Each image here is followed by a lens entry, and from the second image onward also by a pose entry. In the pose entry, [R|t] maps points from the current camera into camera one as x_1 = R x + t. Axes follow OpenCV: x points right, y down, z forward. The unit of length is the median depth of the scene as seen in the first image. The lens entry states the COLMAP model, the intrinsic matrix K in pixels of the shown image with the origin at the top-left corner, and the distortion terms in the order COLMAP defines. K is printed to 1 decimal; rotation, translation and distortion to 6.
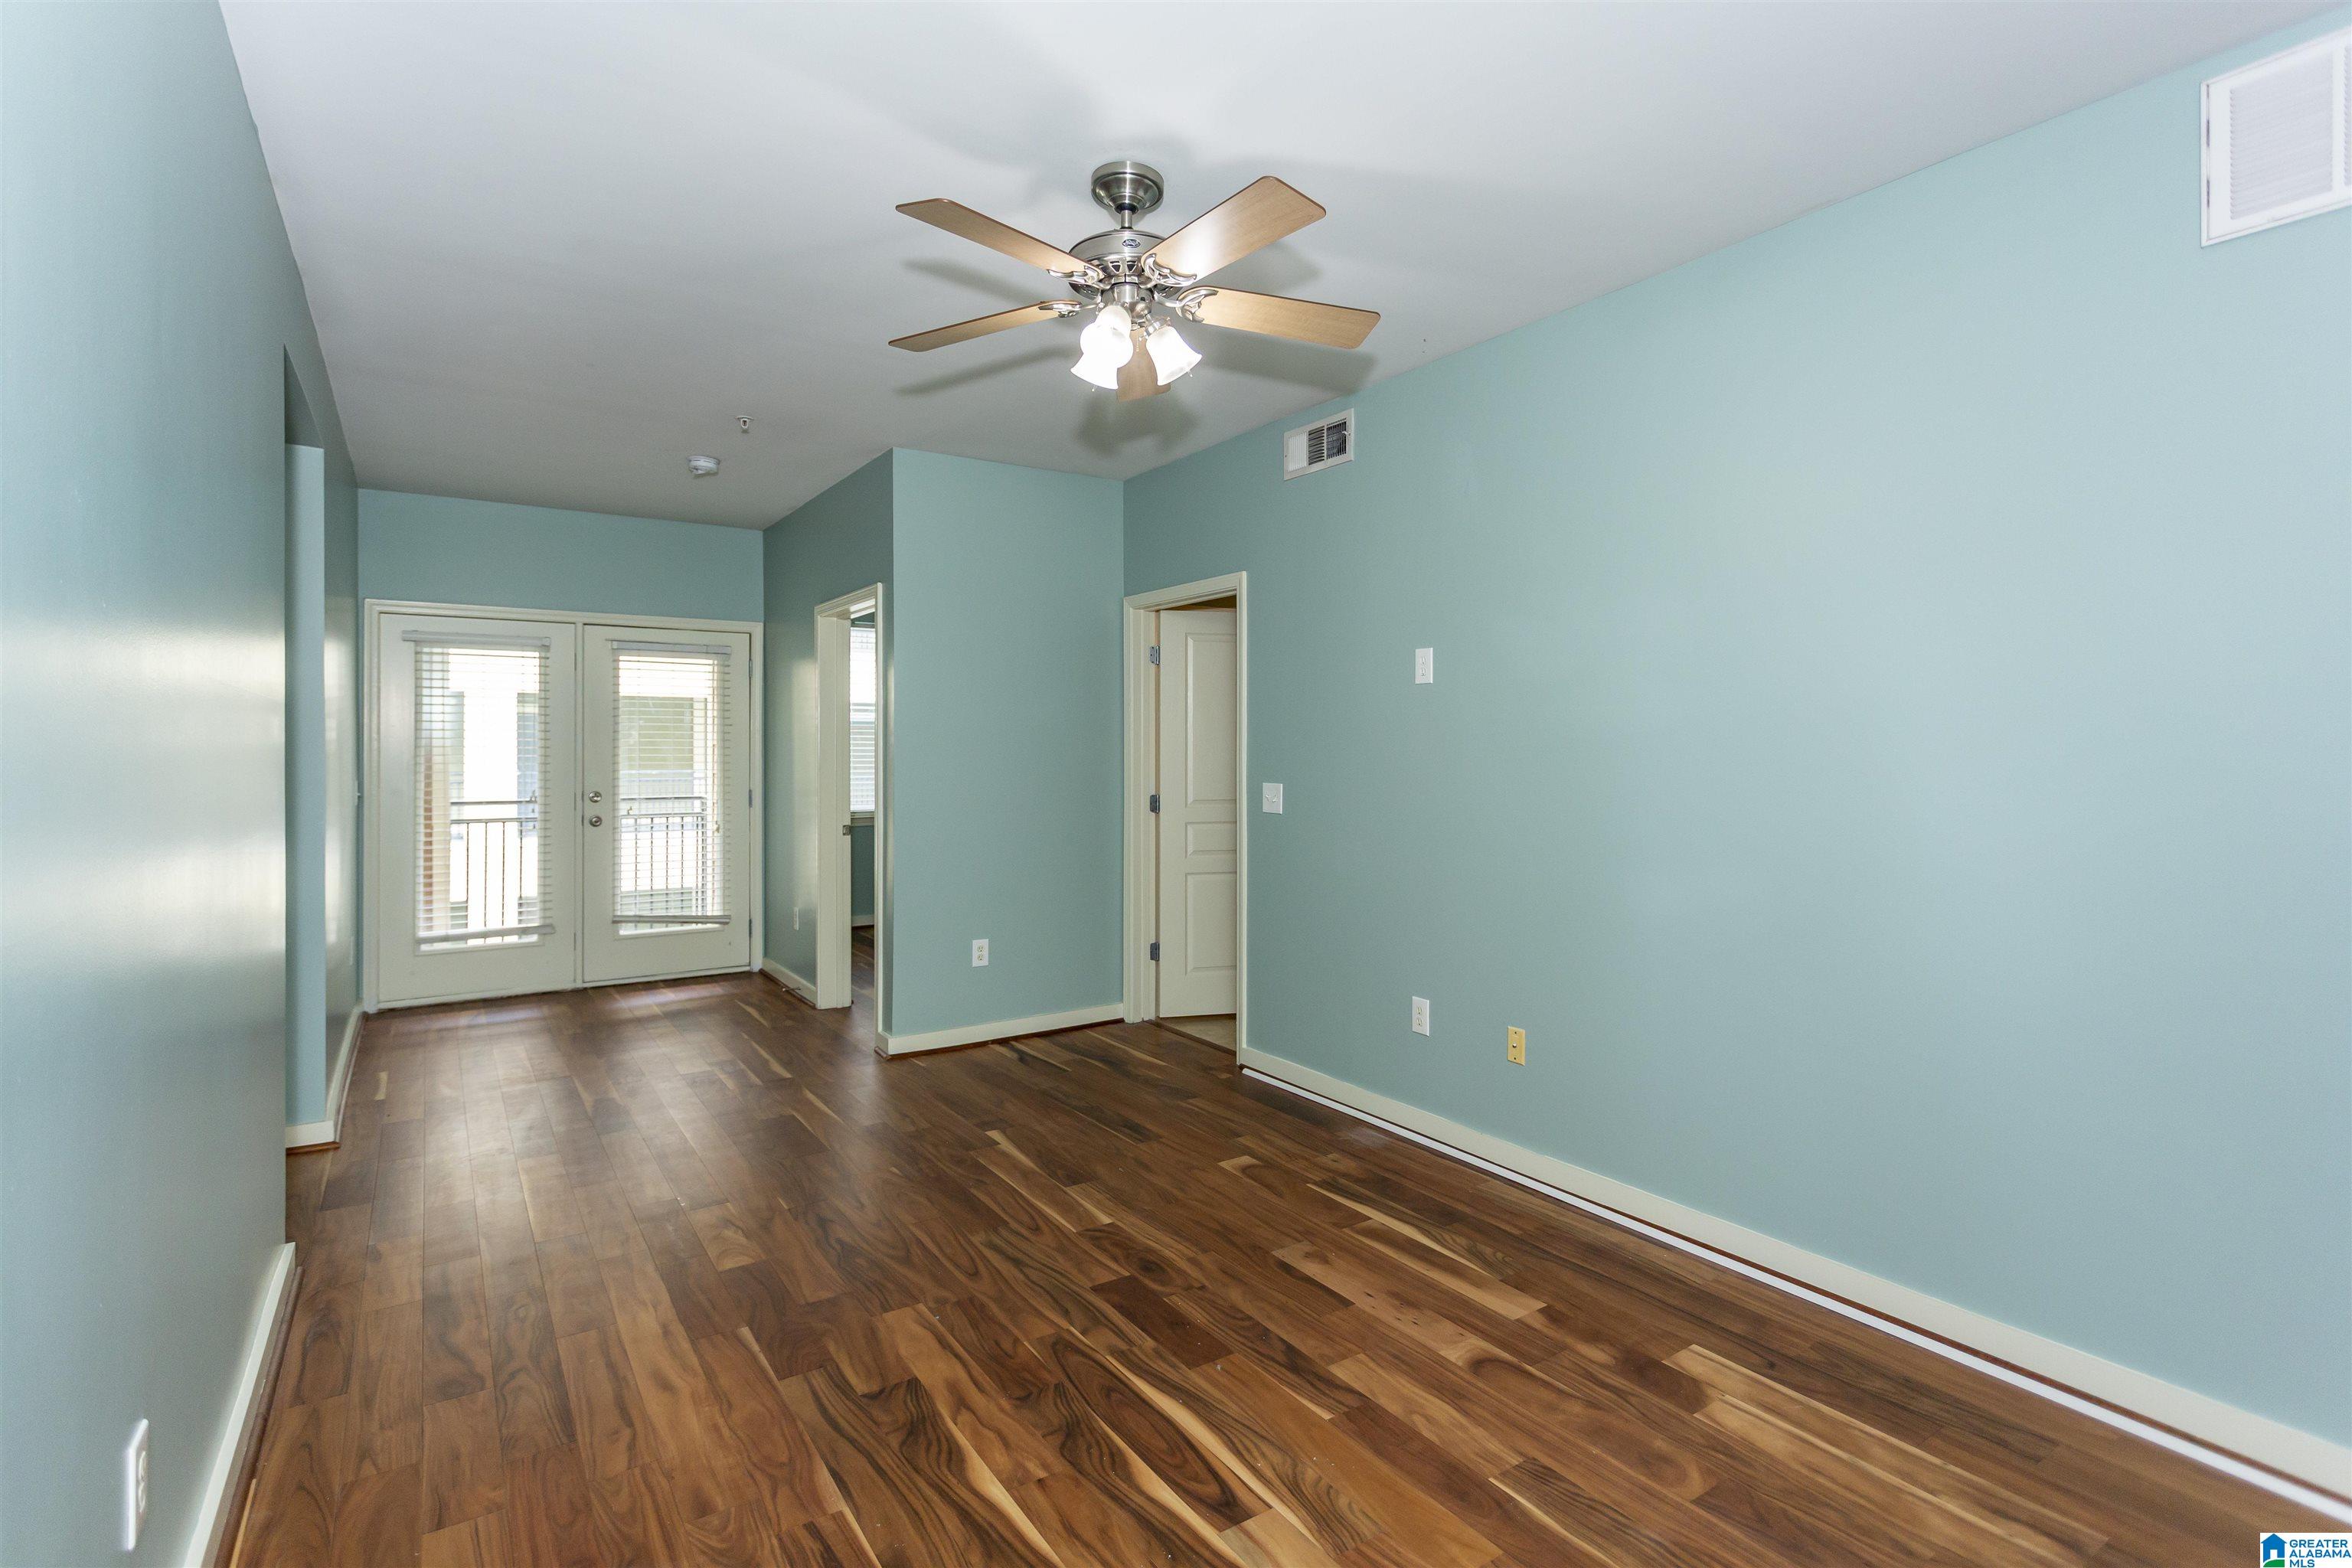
lens RADIAL K [[1113.7, 0, 1164.1], [0, 1113.7, 758.7], [0, 0, 1]] dist [0.000773, 0.000025]
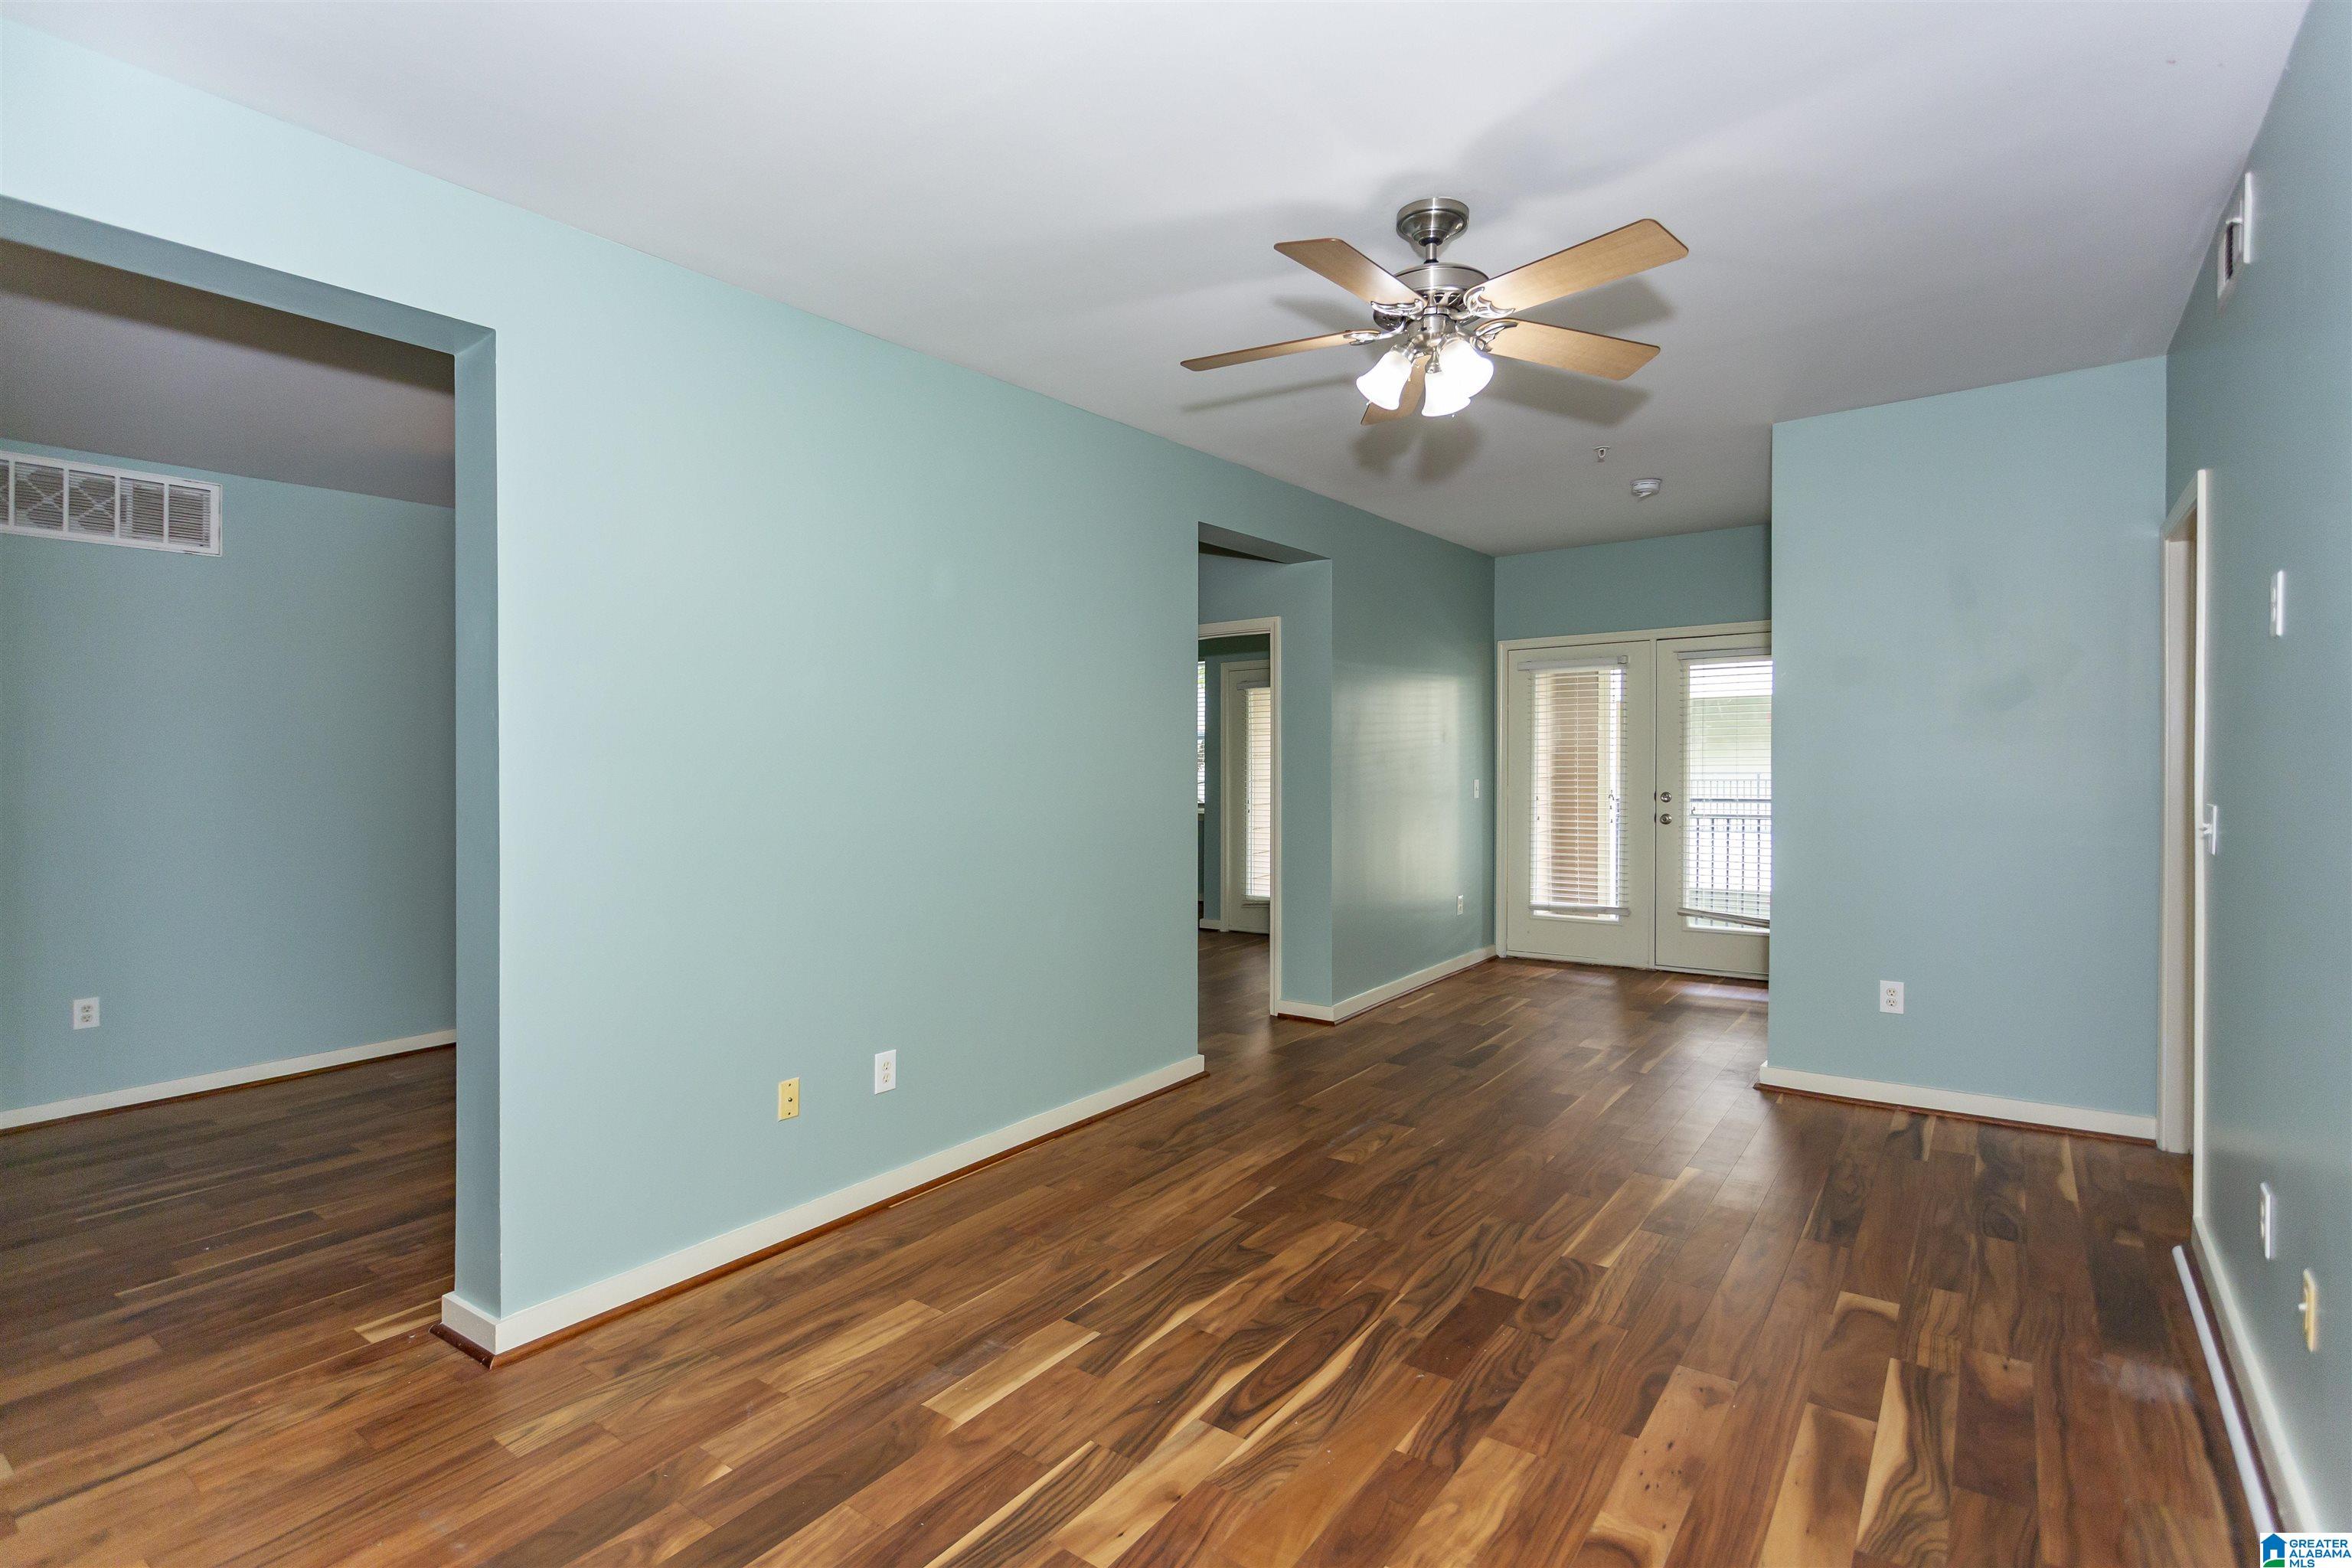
lens RADIAL K [[1113.7, 0, 1164.1], [0, 1113.7, 758.7], [0, 0, 1]] dist [0.000773, 0.000025]
pose [[0.334495, -0.004780, -0.942386, 0.779351], [0.008968, 0.999958, -0.001889, -0.012324], [0.942355, -0.007820, 0.334523, 0.375449]]
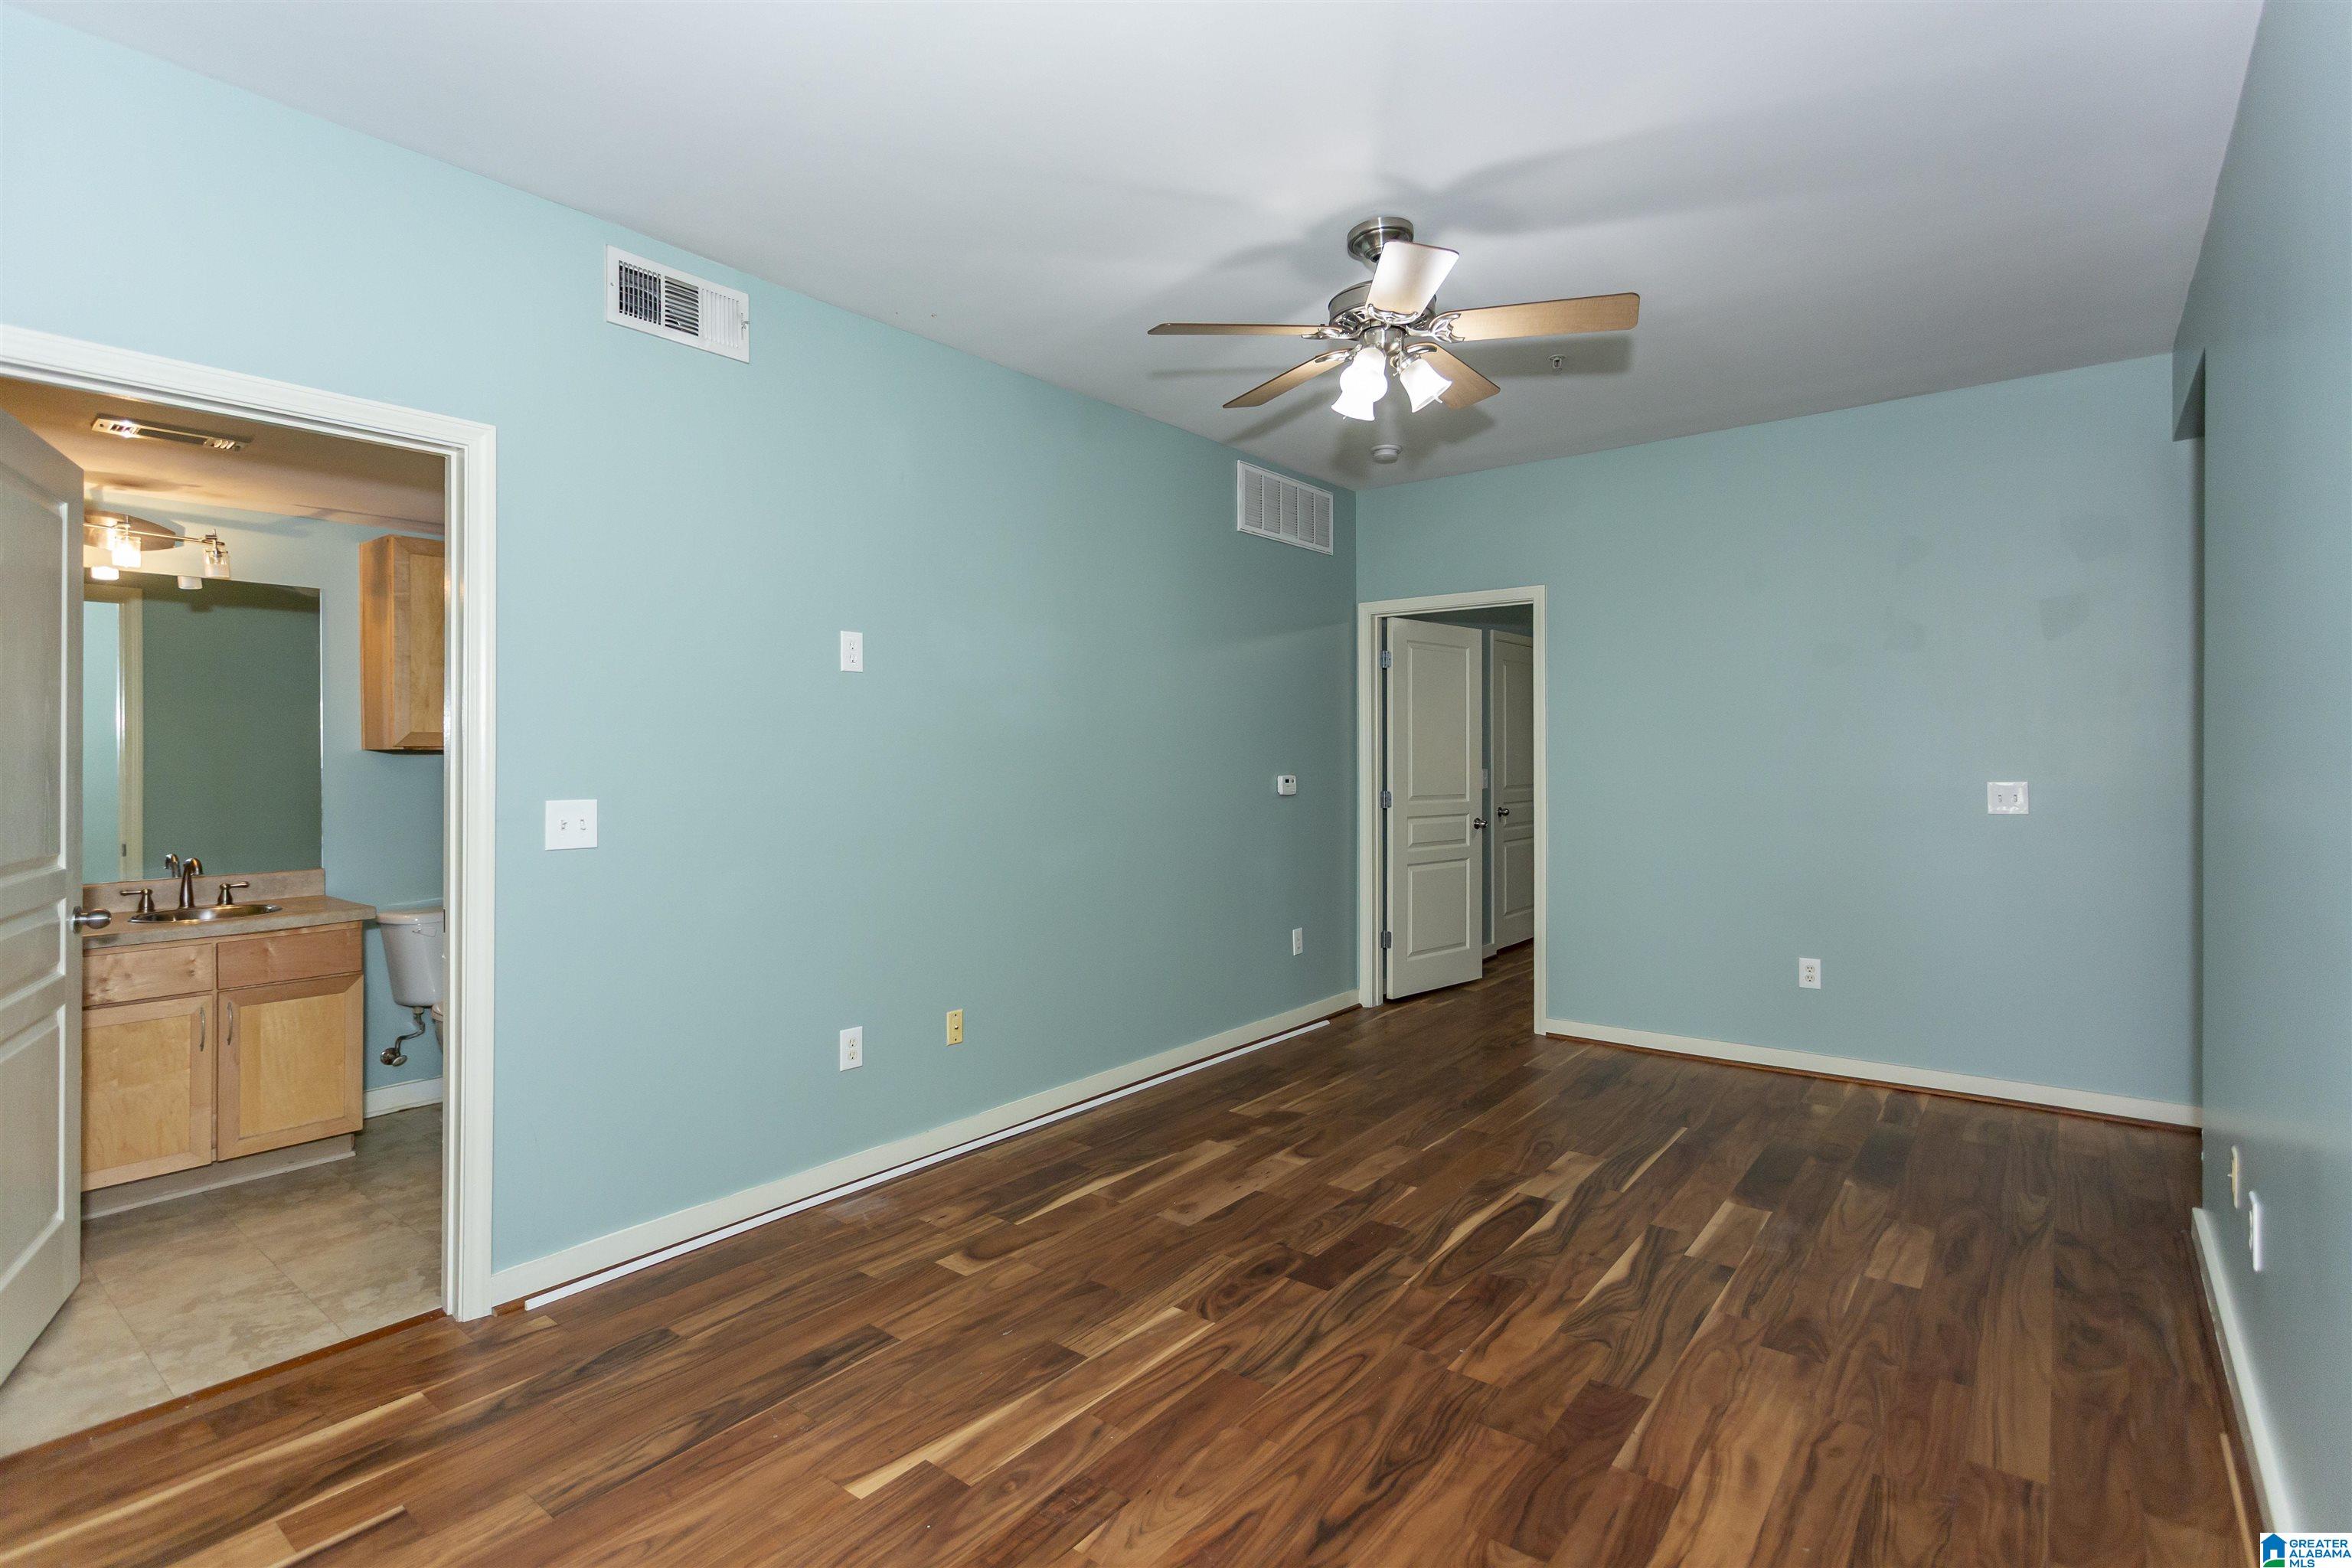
lens RADIAL K [[1127.1, 0, 1177.7], [0, 1127.1, 756.6], [0, 0, 1]] dist [0.002193, 0.000022]
pose [[-0.315607, 0.002866, 0.948886, -0.930468], [0.011627, 0.999932, 0.000847, 0.004095], [-0.948819, 0.011300, -0.315619, 1.381302]]
